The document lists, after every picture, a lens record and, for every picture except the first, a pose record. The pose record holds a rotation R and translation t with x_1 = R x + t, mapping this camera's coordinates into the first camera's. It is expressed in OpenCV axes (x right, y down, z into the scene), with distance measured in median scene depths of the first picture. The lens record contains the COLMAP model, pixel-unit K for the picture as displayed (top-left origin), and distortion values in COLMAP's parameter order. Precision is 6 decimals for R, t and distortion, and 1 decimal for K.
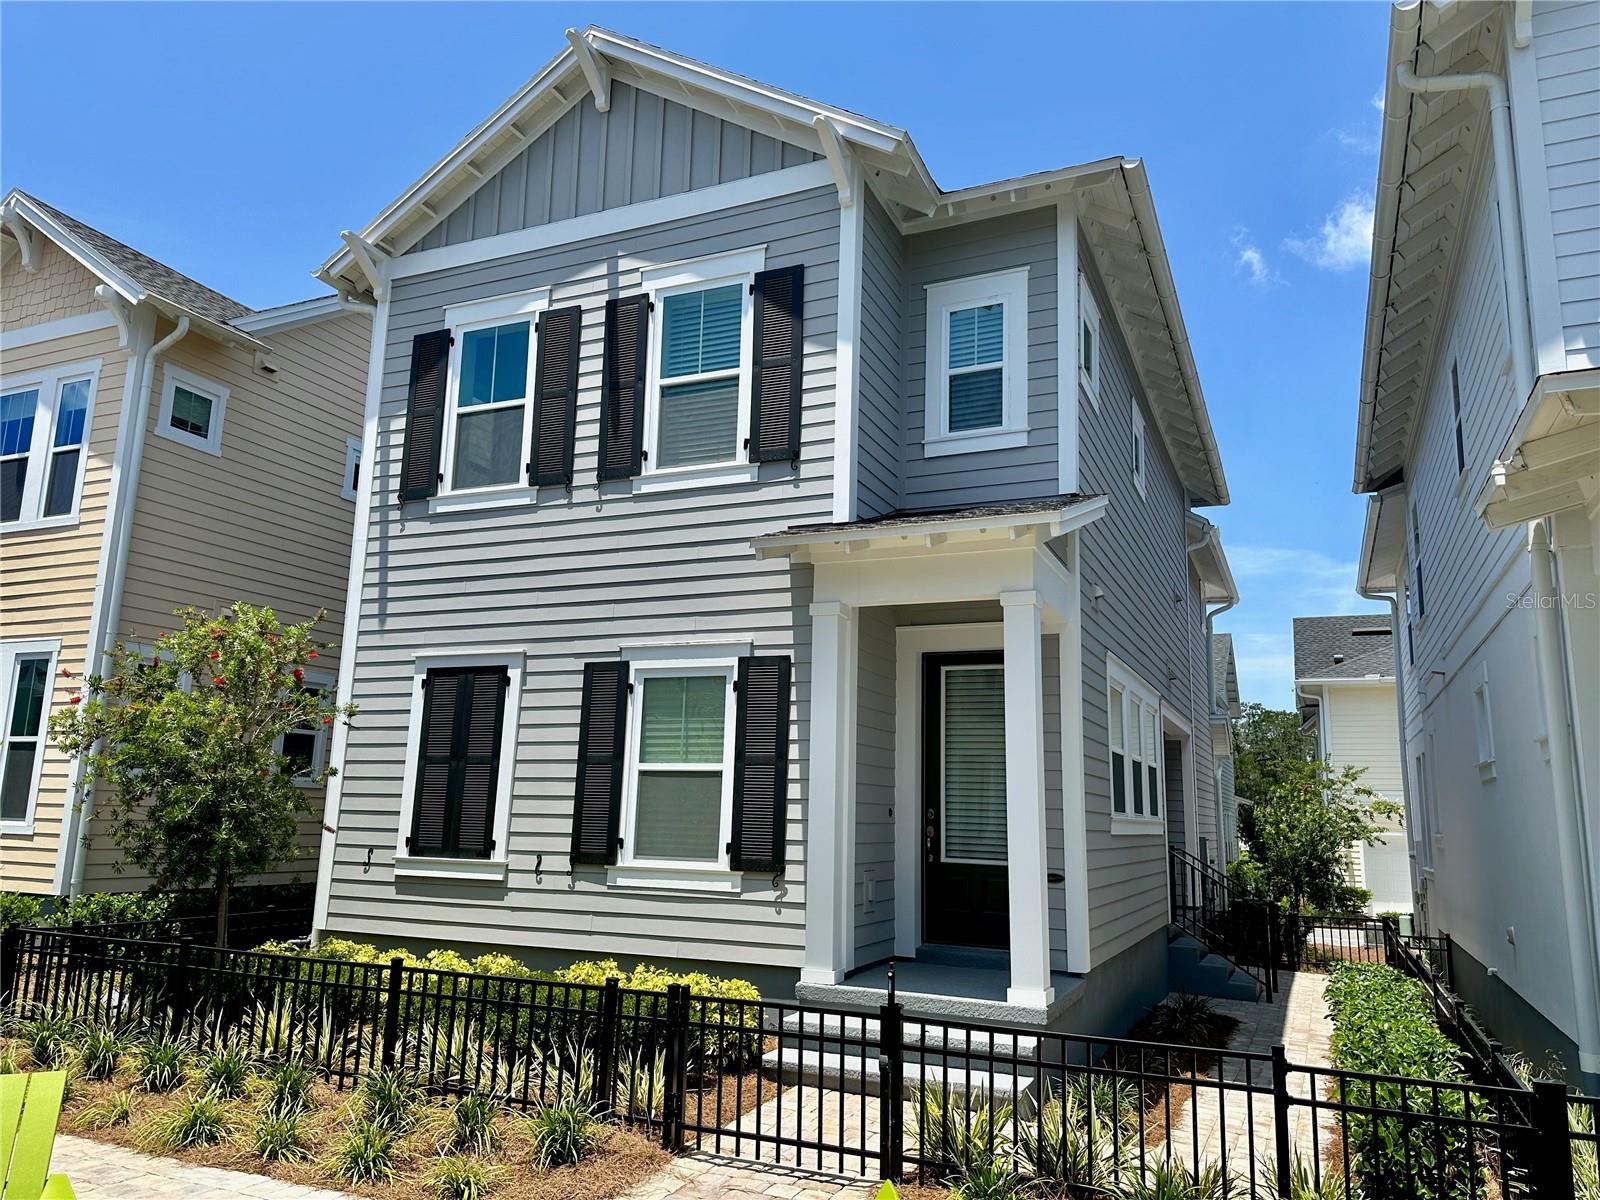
lens RADIAL K [[1121.9, 0, 815.6], [0, 1121.9, 598.7], [0, 0, 1]] dist [0.070707, -0.094025]
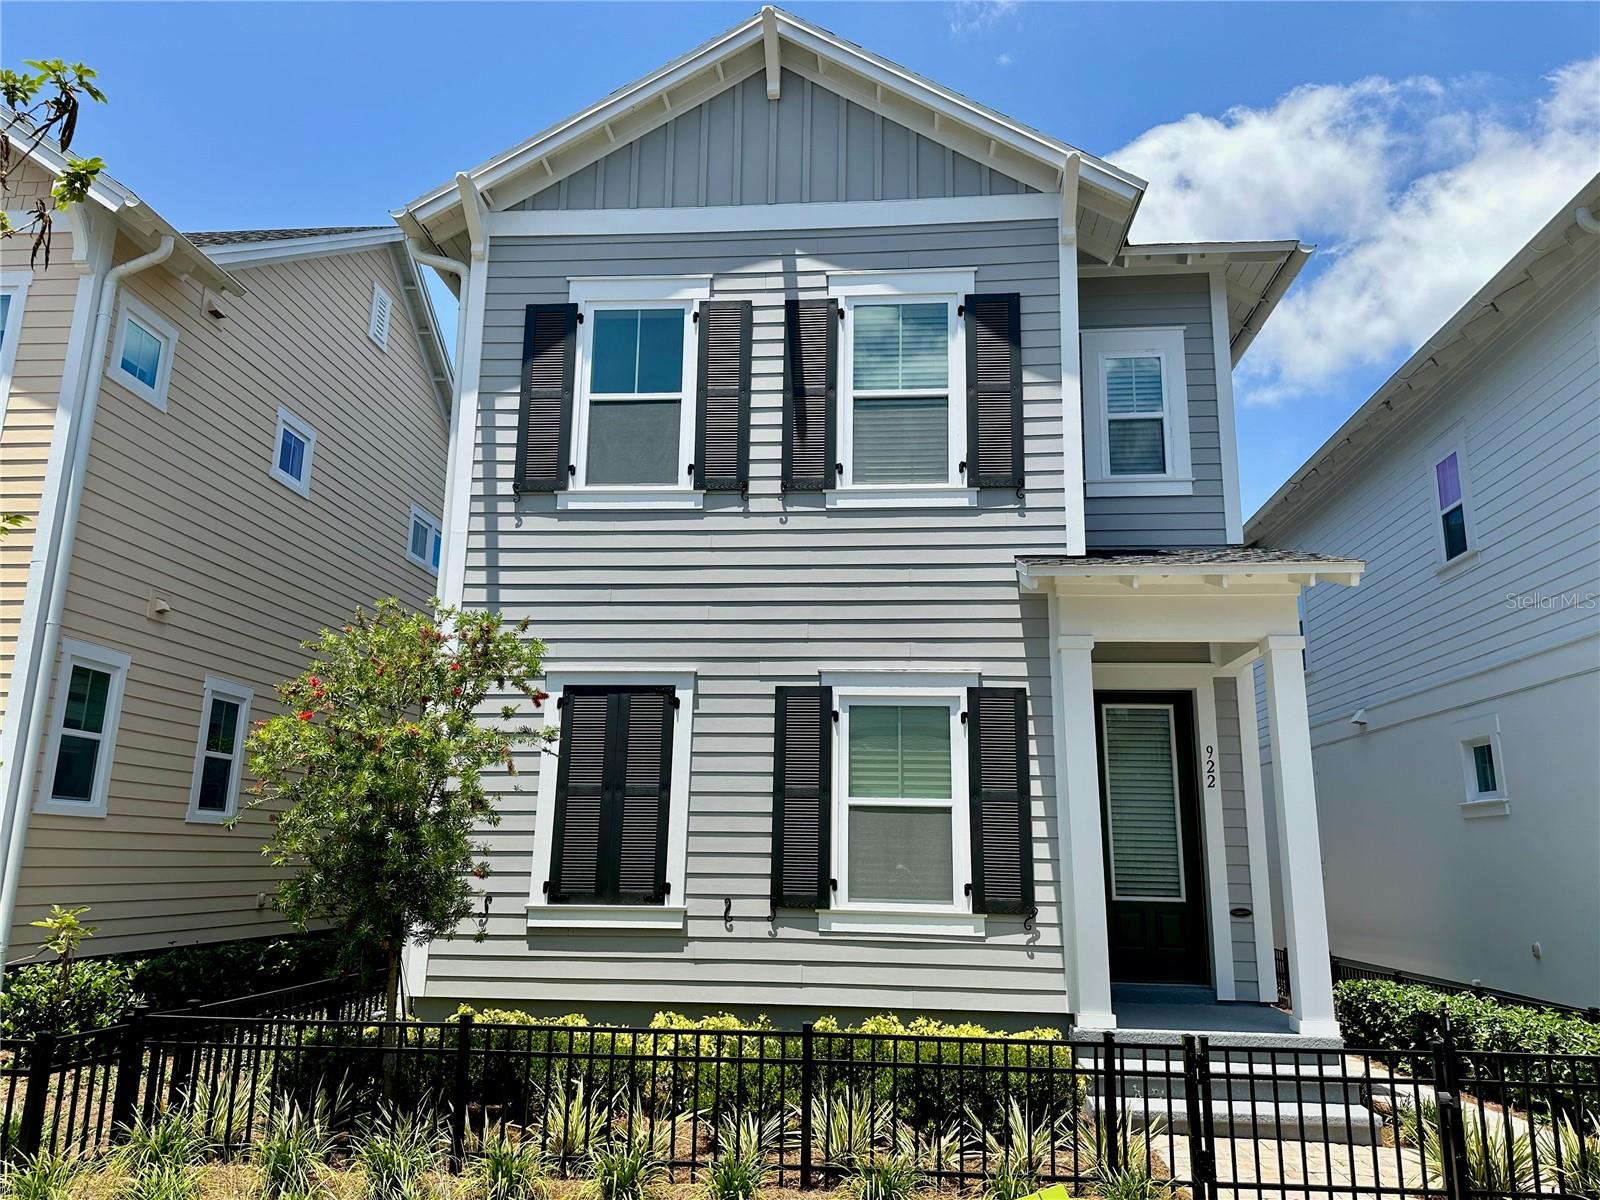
lens RADIAL K [[1121.9, 0, 784.5], [0, 1121.9, 607.9], [0, 0, 1]] dist [0.070707, -0.094025]
pose [[0.947007, 0.067365, 0.314069, -0.484859], [-0.055195, 0.997345, -0.047493, 0.035991], [-0.316435, 0.027641, 0.948211, 0.130919]]
